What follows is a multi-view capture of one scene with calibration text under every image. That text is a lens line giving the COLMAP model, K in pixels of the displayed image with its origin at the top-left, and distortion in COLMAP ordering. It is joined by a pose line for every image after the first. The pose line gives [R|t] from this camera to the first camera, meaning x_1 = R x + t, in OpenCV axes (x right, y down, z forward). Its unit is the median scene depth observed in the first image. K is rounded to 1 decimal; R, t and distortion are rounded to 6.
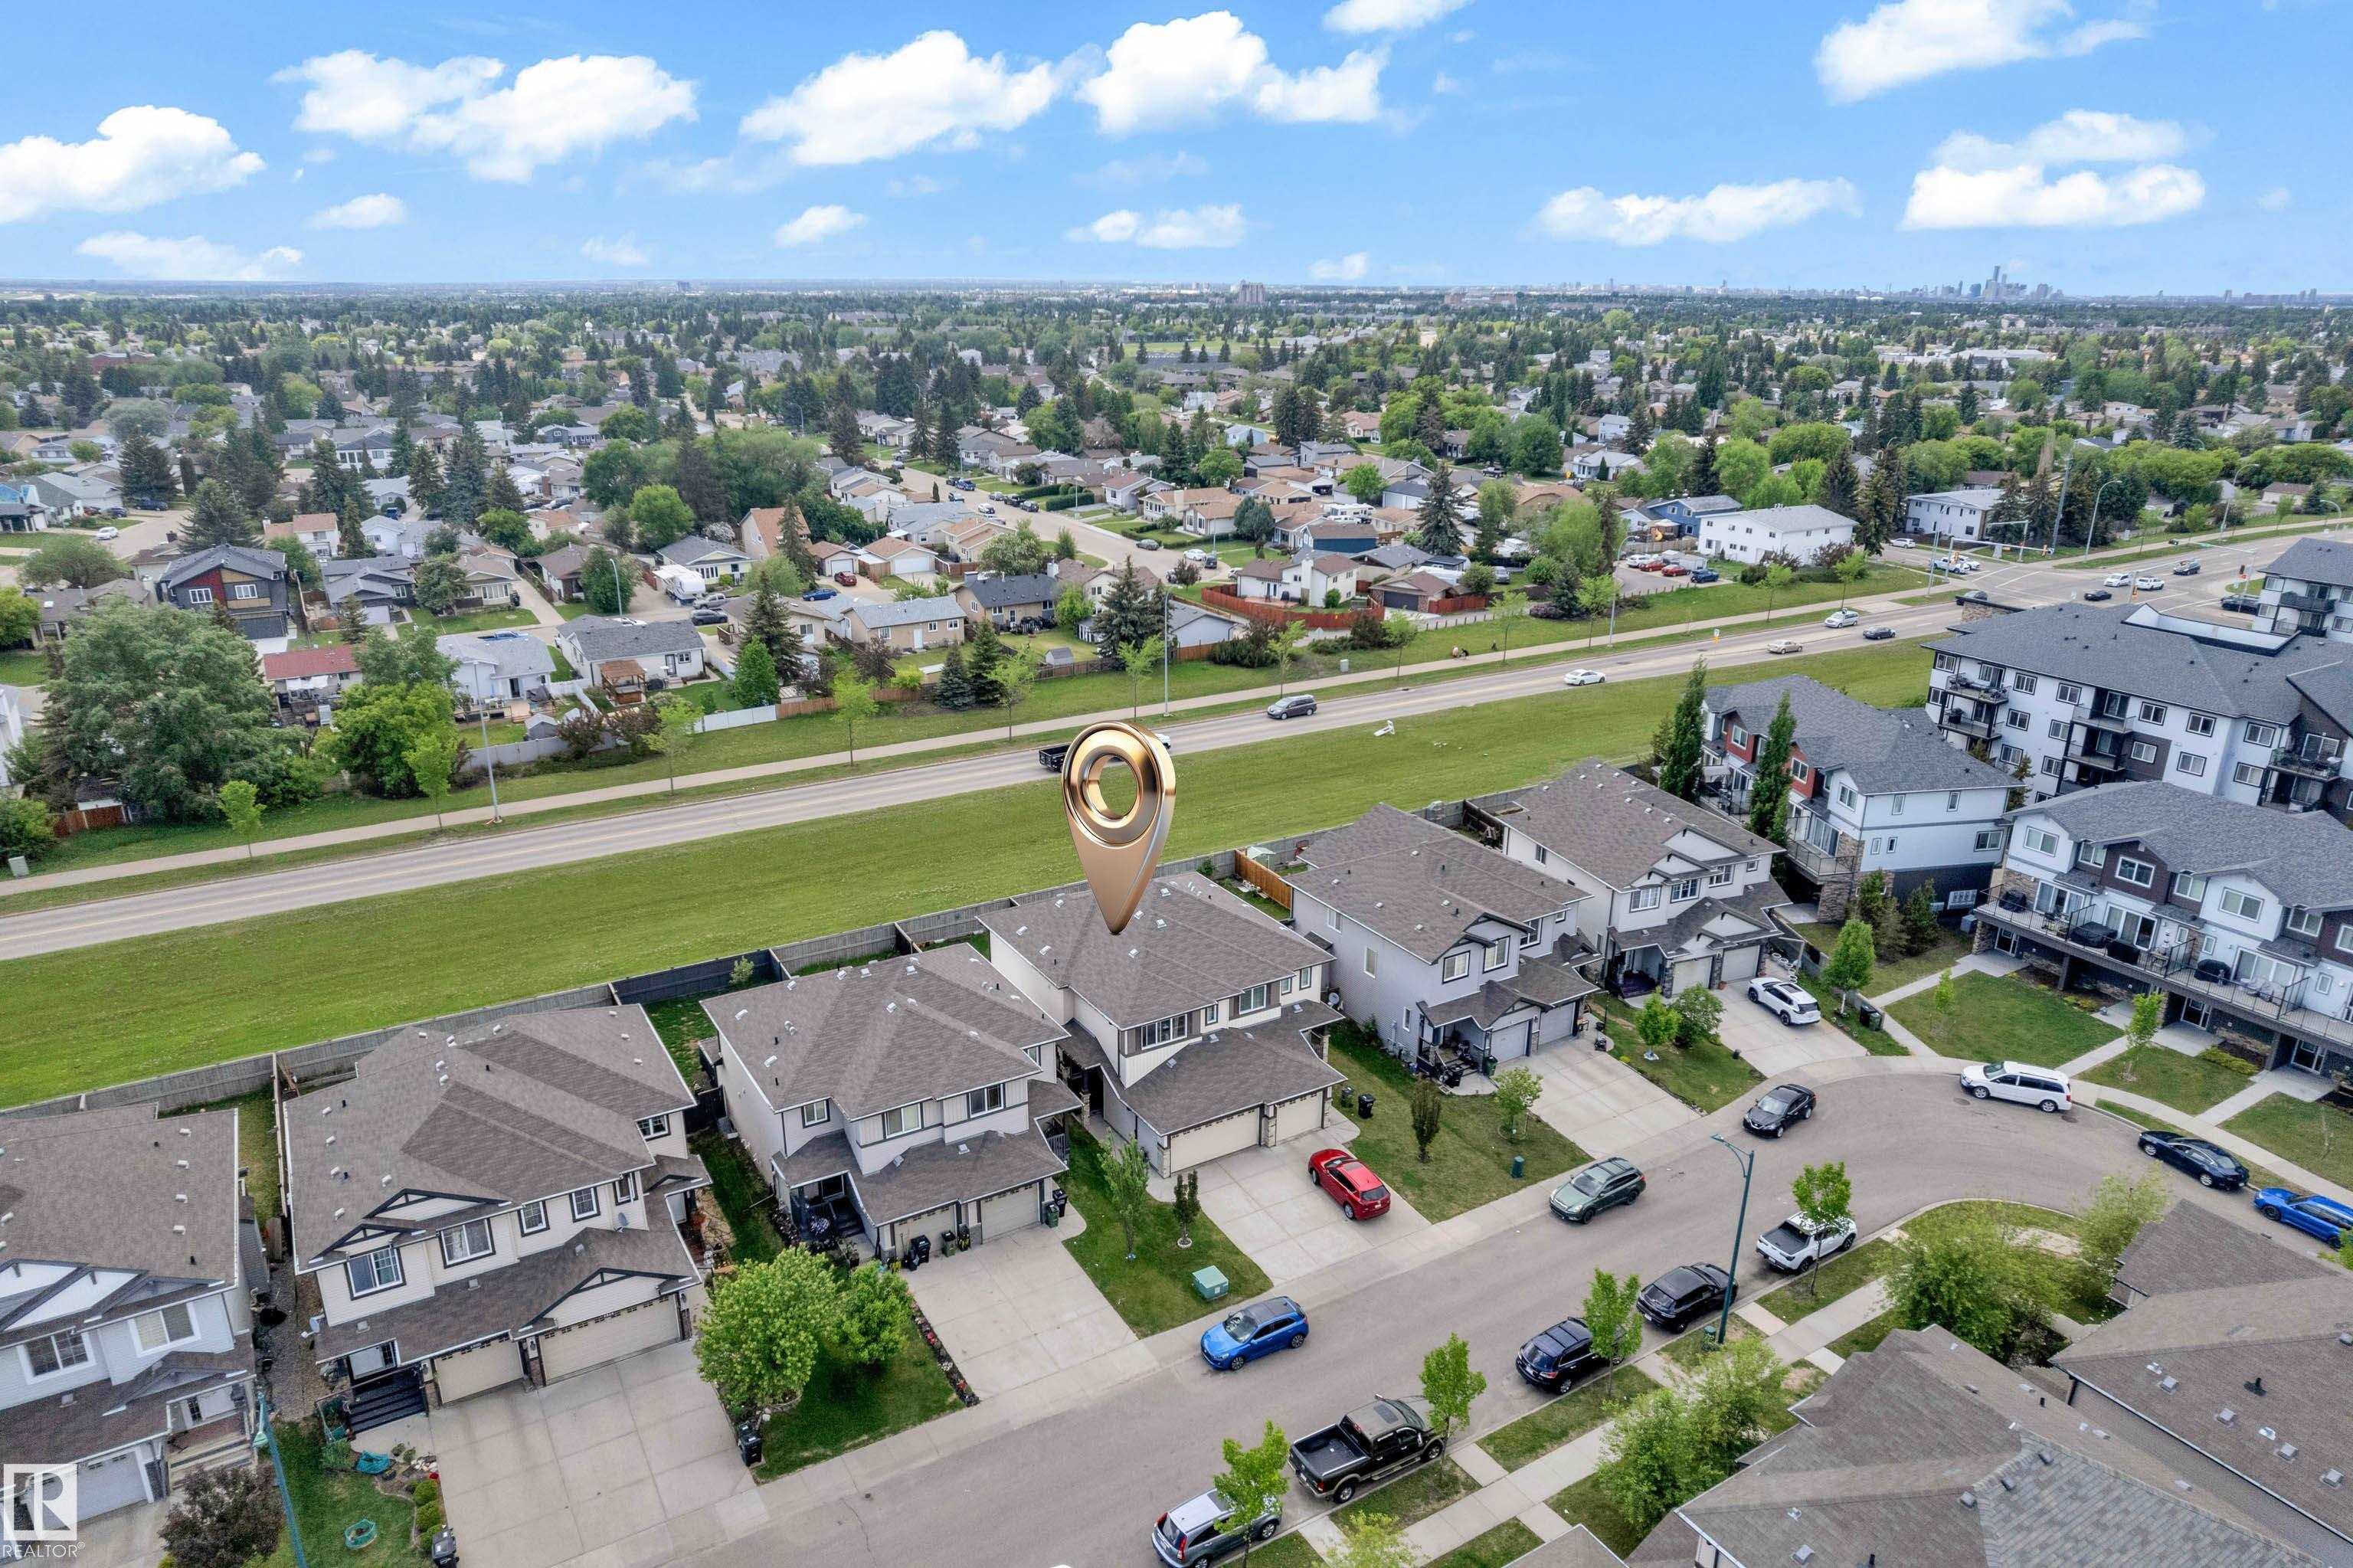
lens RADIAL K [[1495.4, 0, 1176.5], [0, 1495.4, 784.0], [0, 0, 1]] dist [-0.058934, 0.046025]
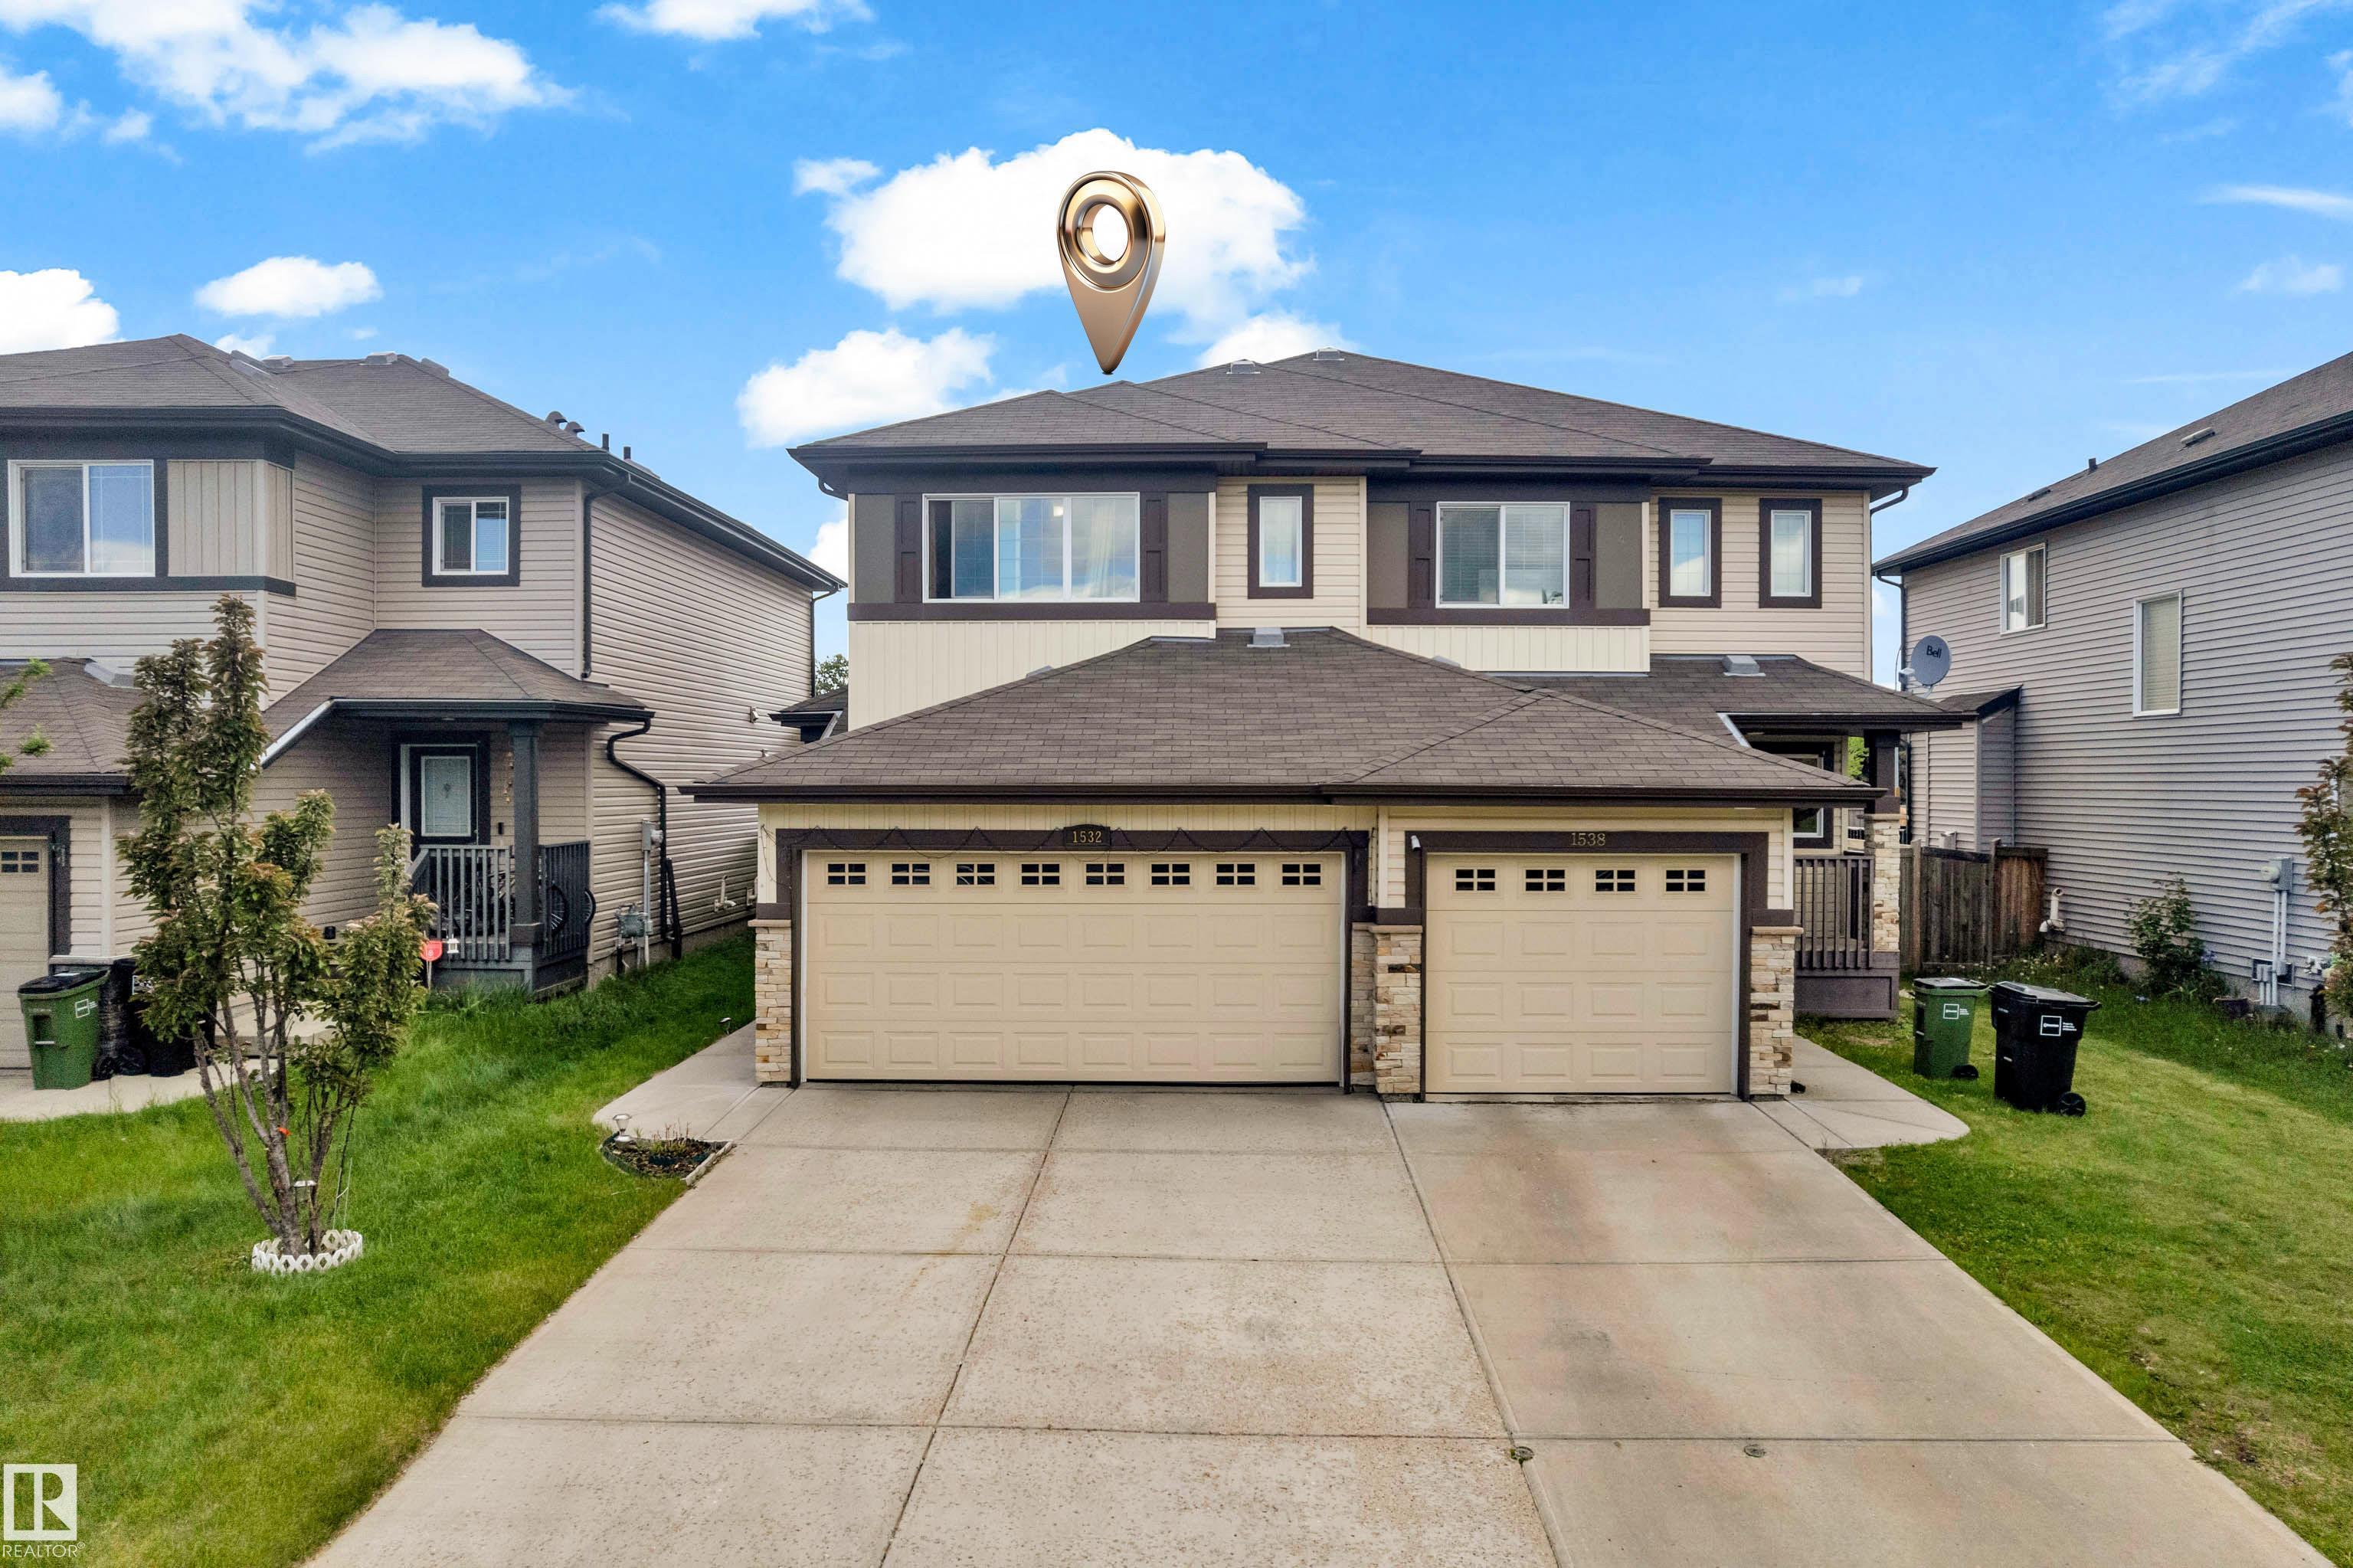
lens RADIAL K [[1495.4, 0, 1176.5], [0, 1495.4, 784.0], [0, 0, 1]] dist [-0.058934, 0.046025]
pose [[0.837991, -0.009366, -0.545603, 0.139531], [-0.169067, 0.946197, -0.275912, 0.257128], [0.518832, 0.323455, 0.791322, 0.811066]]
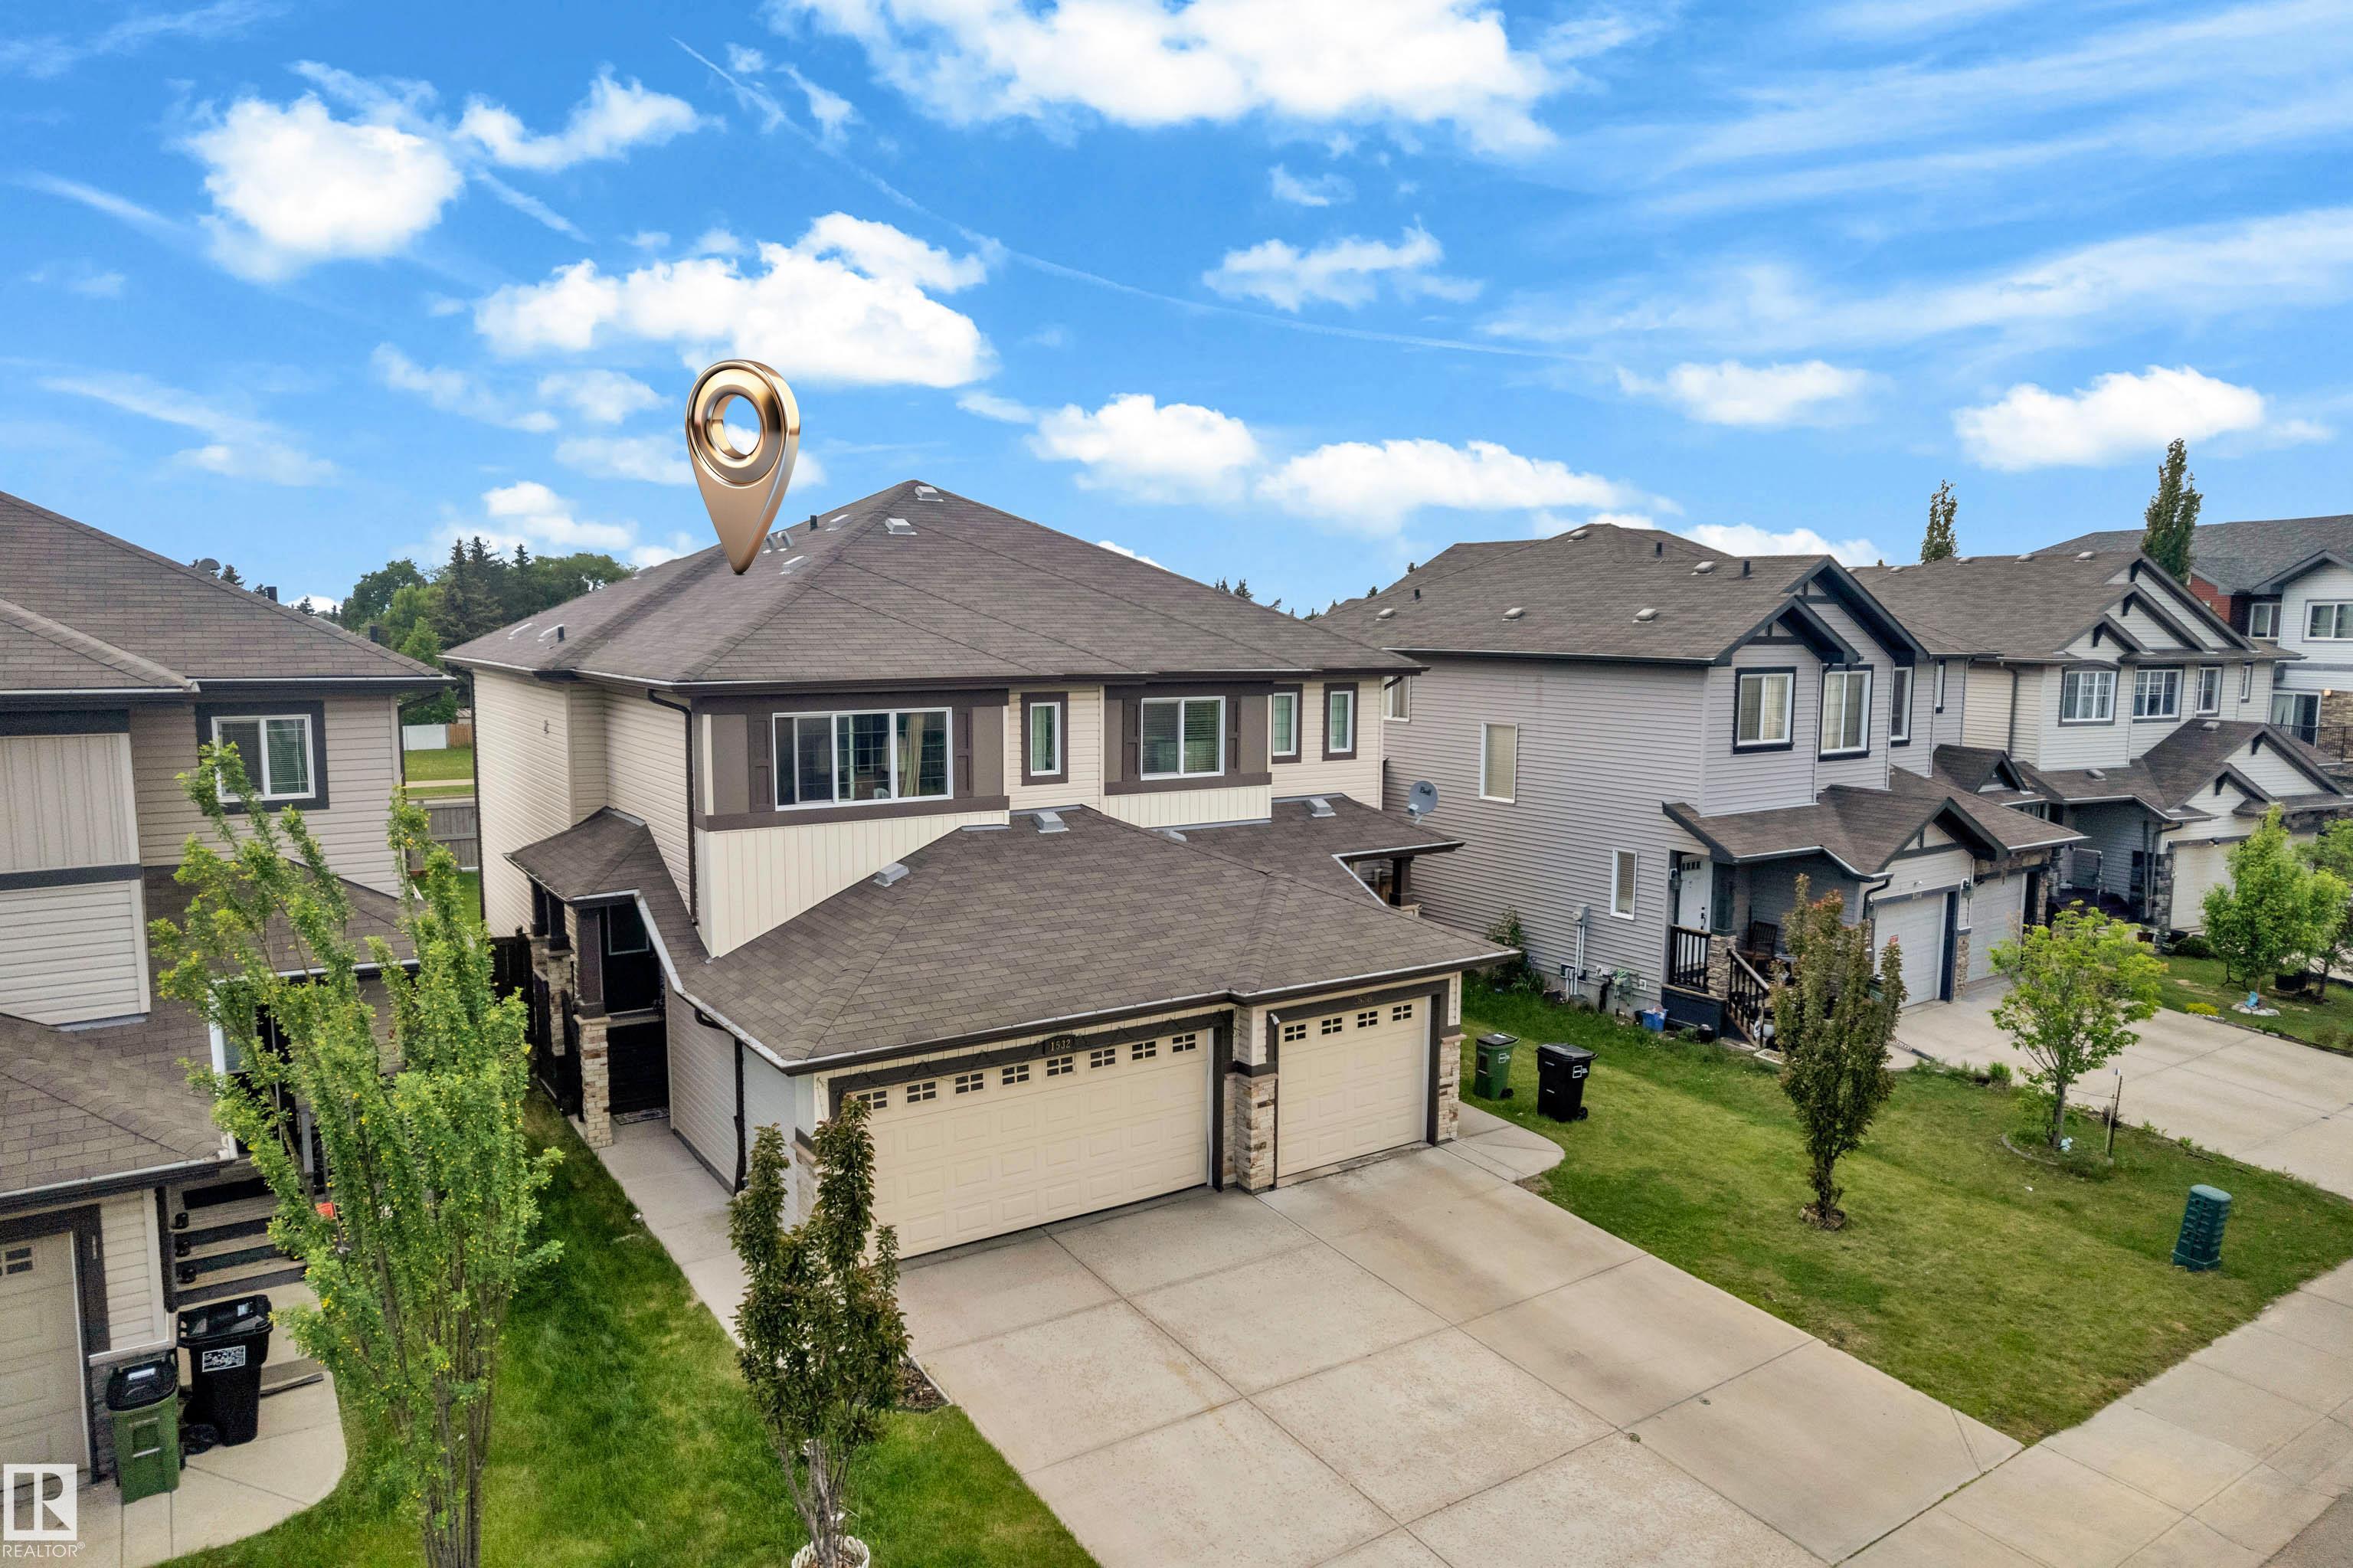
lens RADIAL K [[1495.4, 0, 1176.5], [0, 1495.4, 784.0], [0, 0, 1]] dist [-0.058934, 0.046025]
pose [[0.999106, -0.008999, 0.041314, 0.037130], [0.017644, 0.976687, -0.213944, 0.224429], [-0.038425, 0.214481, 0.975972, 0.707483]]
